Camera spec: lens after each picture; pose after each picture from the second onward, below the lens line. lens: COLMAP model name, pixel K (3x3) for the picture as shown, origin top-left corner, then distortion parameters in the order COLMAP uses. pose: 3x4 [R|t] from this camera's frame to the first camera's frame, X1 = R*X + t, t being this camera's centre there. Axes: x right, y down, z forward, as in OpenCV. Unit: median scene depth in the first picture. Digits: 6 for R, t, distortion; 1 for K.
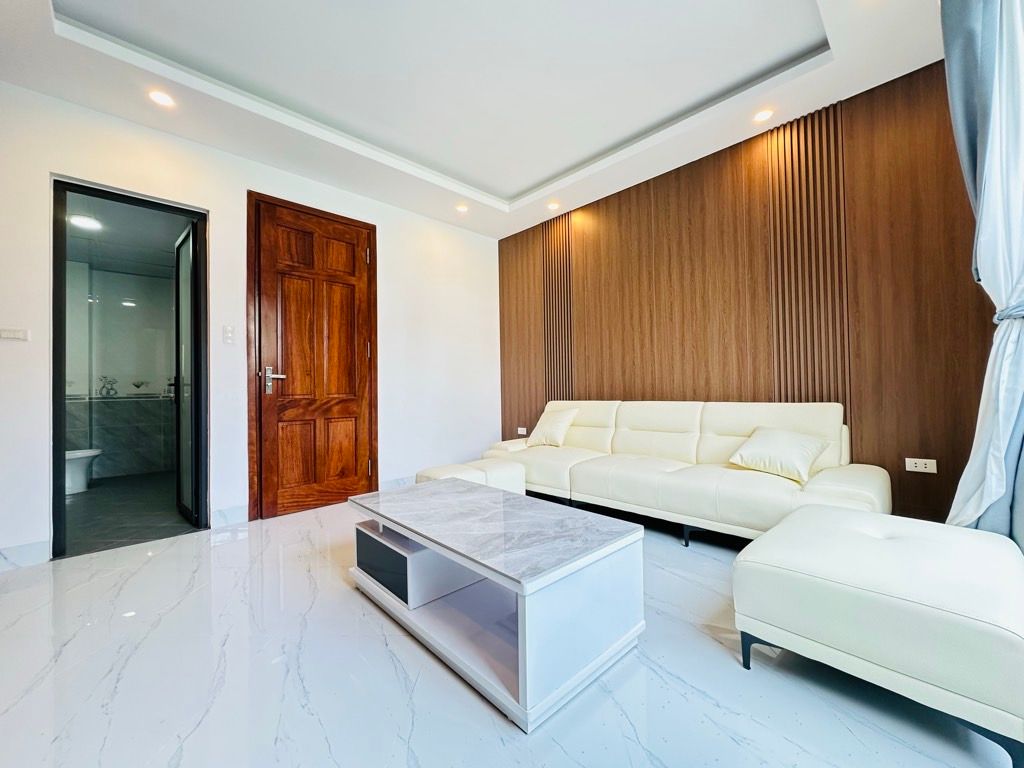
lens RADIAL K [[411.2, 0, 510.6], [0, 411.2, 377.2], [0, 0, 1]] dist [-0.004430, 0.001305]
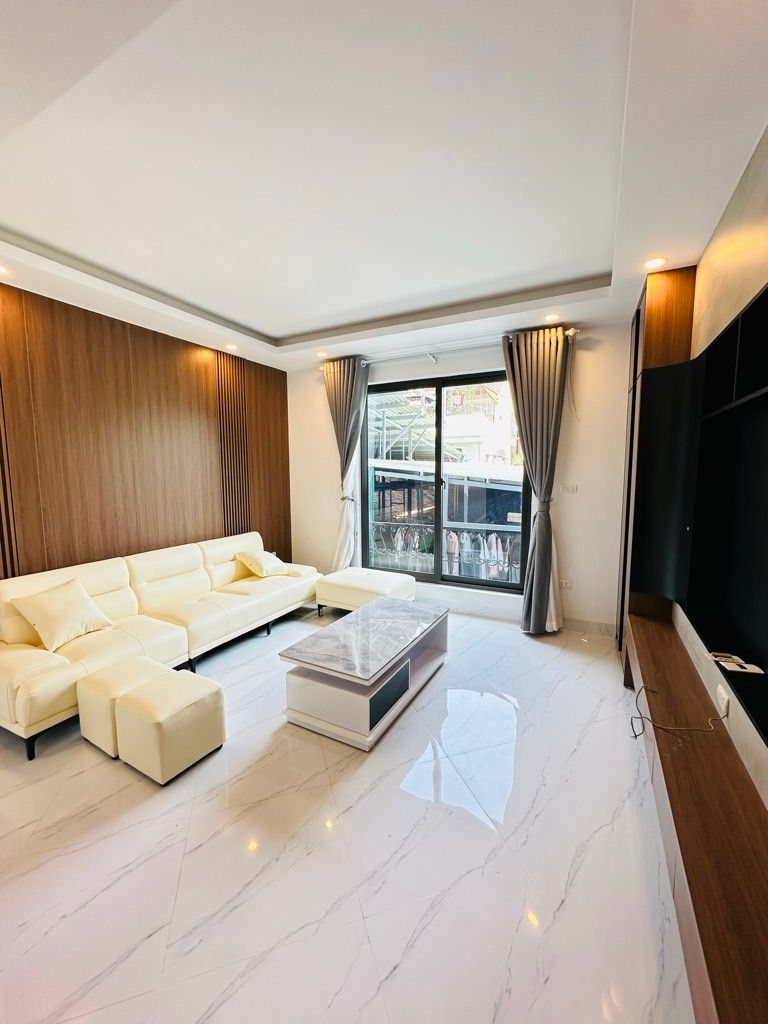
lens RADIAL K [[411.2, 0, 380.7], [0, 411.2, 508.5], [0, 0, 1]] dist [-0.004430, 0.001305]
pose [[-0.322060, -0.069921, 0.944134, -0.810906], [-0.015501, 0.997525, 0.068587, -0.127715], [-0.946592, 0.007454, -0.322347, 0.774953]]
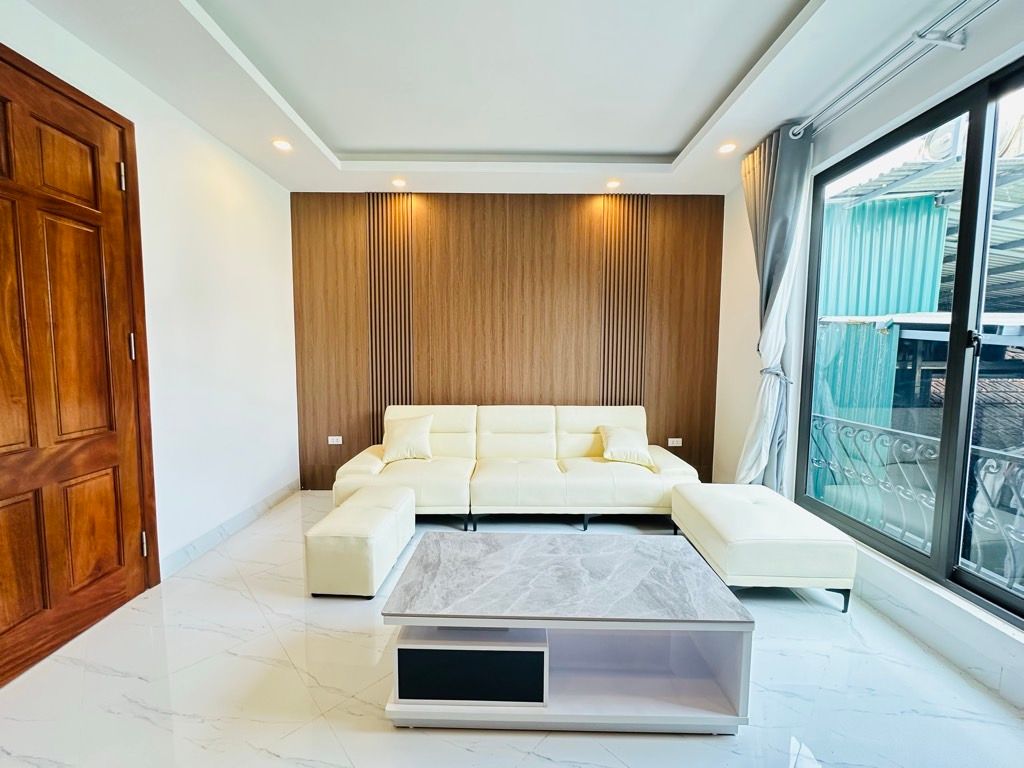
lens RADIAL K [[411.2, 0, 512.8], [0, 411.2, 379.3], [0, 0, 1]] dist [-0.004430, 0.001305]
pose [[0.690971, -0.027339, 0.722365, -0.431684], [-0.038869, 0.996434, 0.074891, -0.092021], [-0.721837, -0.079825, 0.687444, 0.237830]]
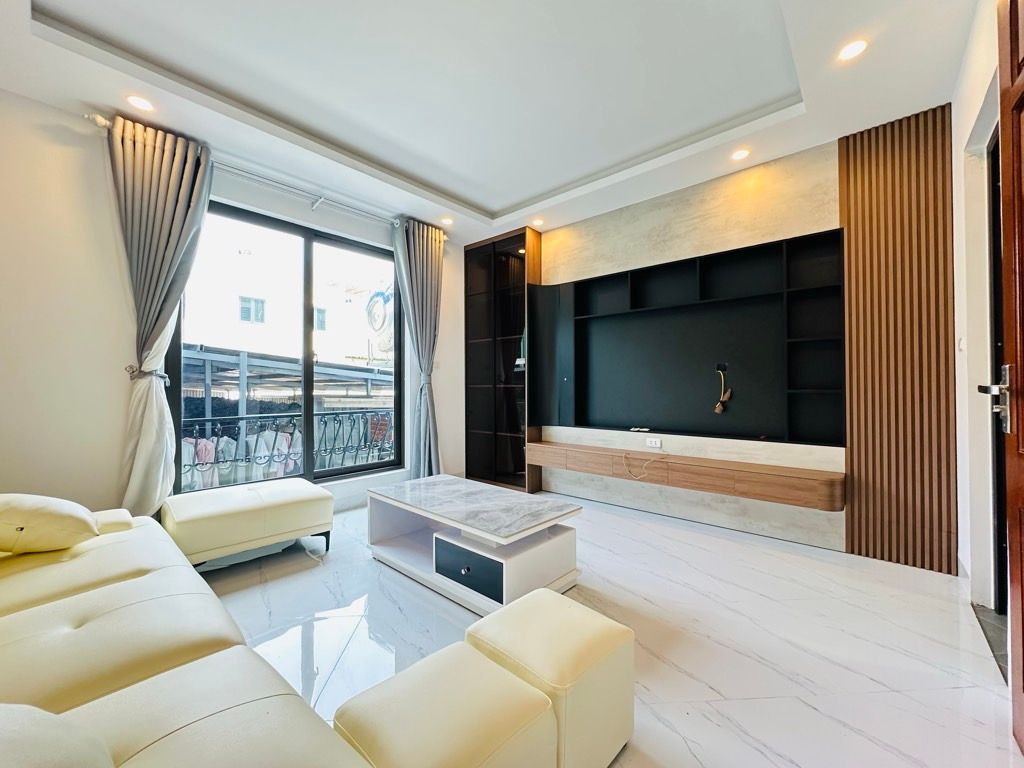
lens RADIAL K [[411.2, 0, 512.3], [0, 411.2, 384.6], [0, 0, 1]] dist [-0.004430, 0.001305]
pose [[-0.995738, 0.020185, -0.089996, -0.065087], [0.023487, 0.999084, -0.035780, -0.002486], [0.089191, -0.037741, -0.995299, 1.252118]]
